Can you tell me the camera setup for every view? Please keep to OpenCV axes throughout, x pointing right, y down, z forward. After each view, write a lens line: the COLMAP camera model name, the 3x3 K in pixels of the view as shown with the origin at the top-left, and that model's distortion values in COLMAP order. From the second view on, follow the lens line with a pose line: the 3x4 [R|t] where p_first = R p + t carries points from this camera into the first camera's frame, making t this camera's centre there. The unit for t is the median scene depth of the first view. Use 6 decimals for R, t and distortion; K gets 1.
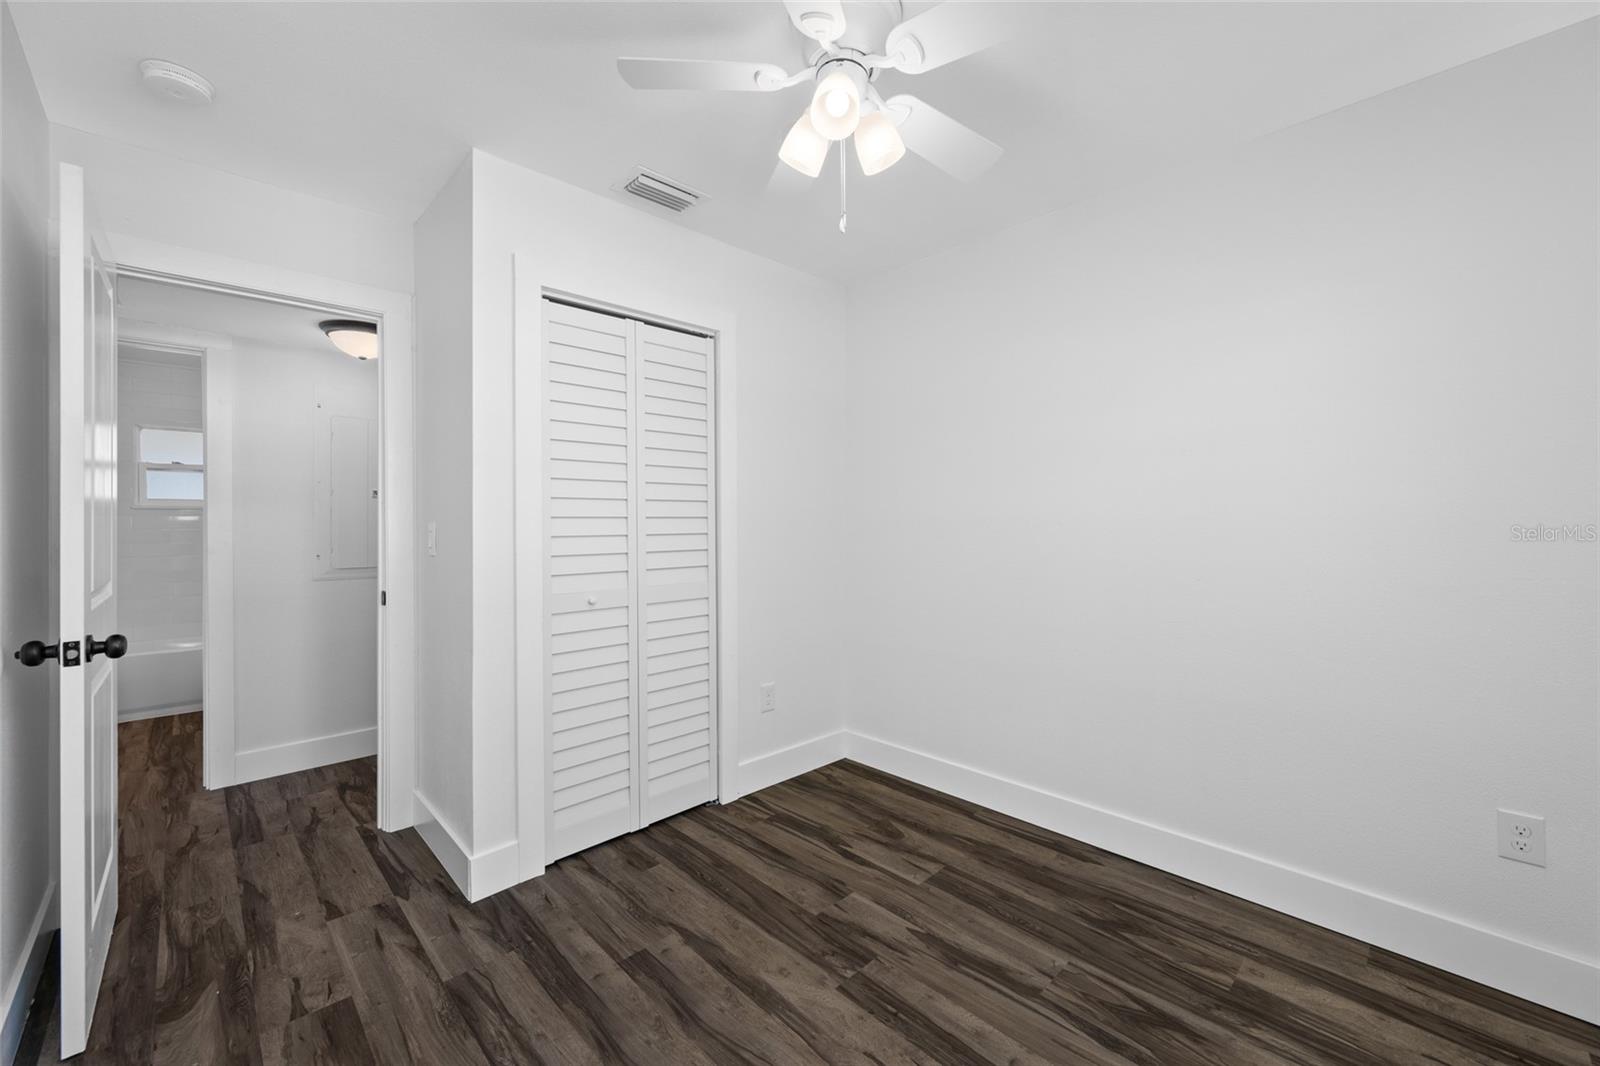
lens RADIAL K [[633.8, 0, 801.4], [0, 633.8, 525.4], [0, 0, 1]] dist [0.003131, -0.000243]
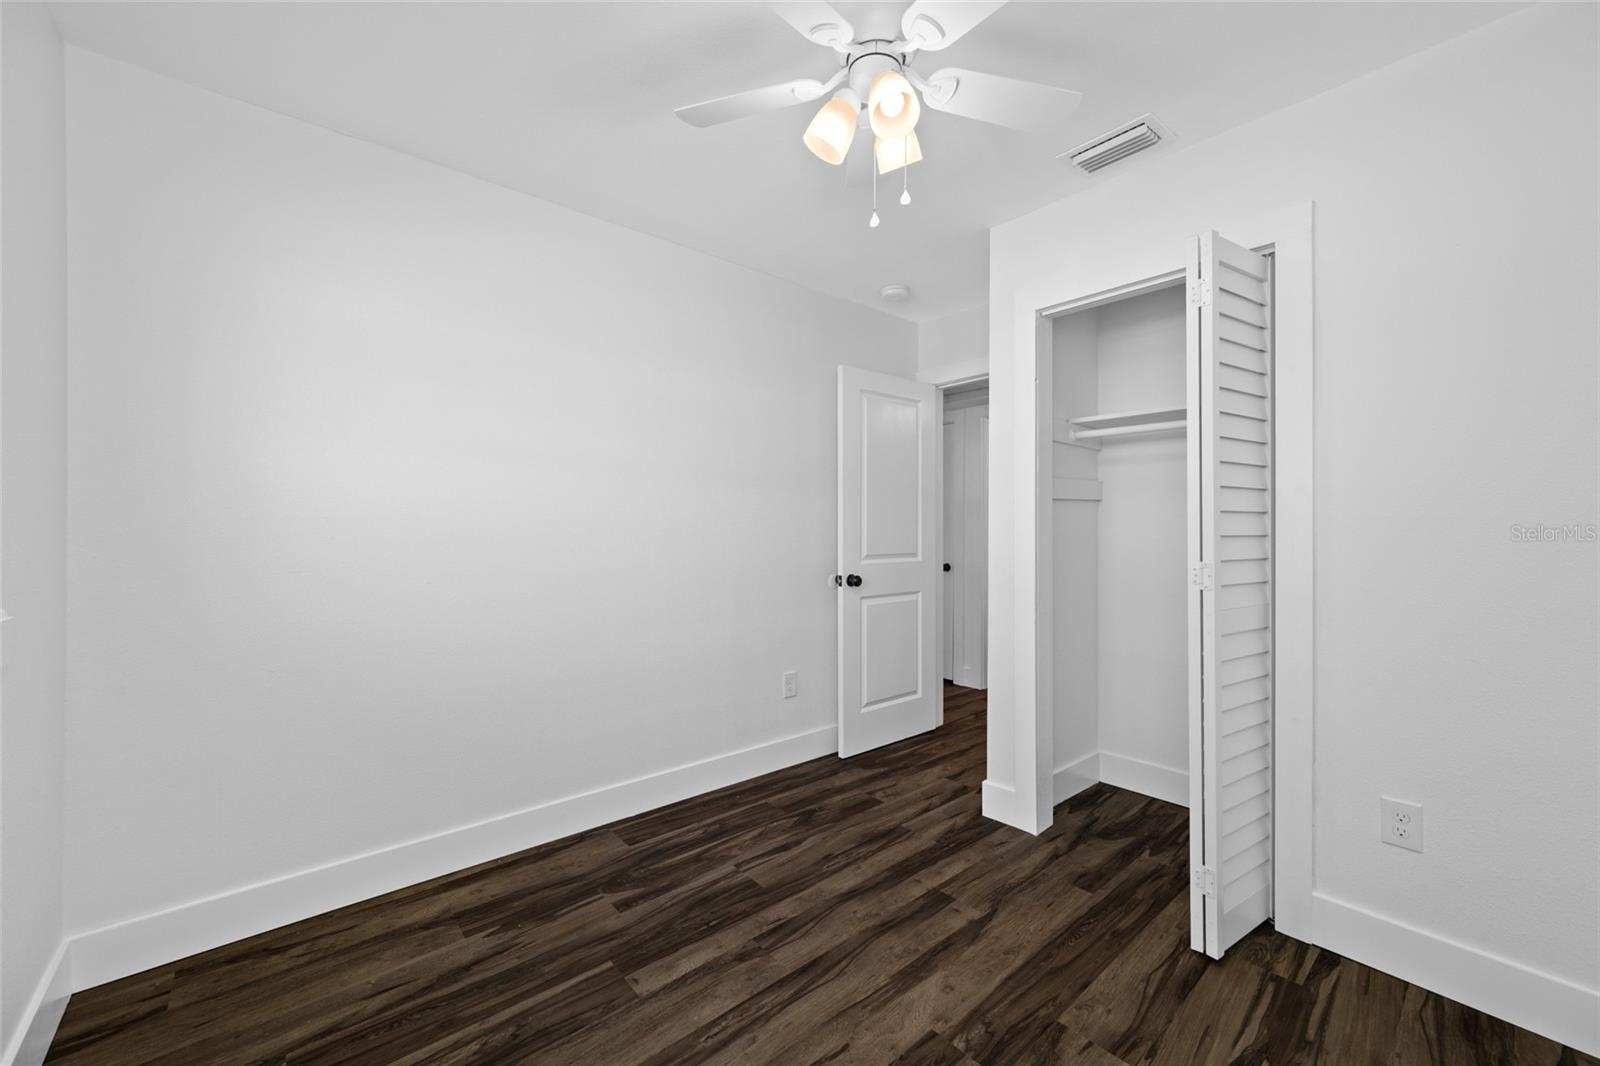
lens RADIAL K [[633.8, 0, 802.3], [0, 633.8, 530.0], [0, 0, 1]] dist [0.003131, -0.000243]
pose [[-0.057639, 0.004637, -0.998327, 0.898254], [-0.004318, 0.999979, 0.004894, 0.008063], [0.998328, 0.004593, -0.057618, 0.798116]]
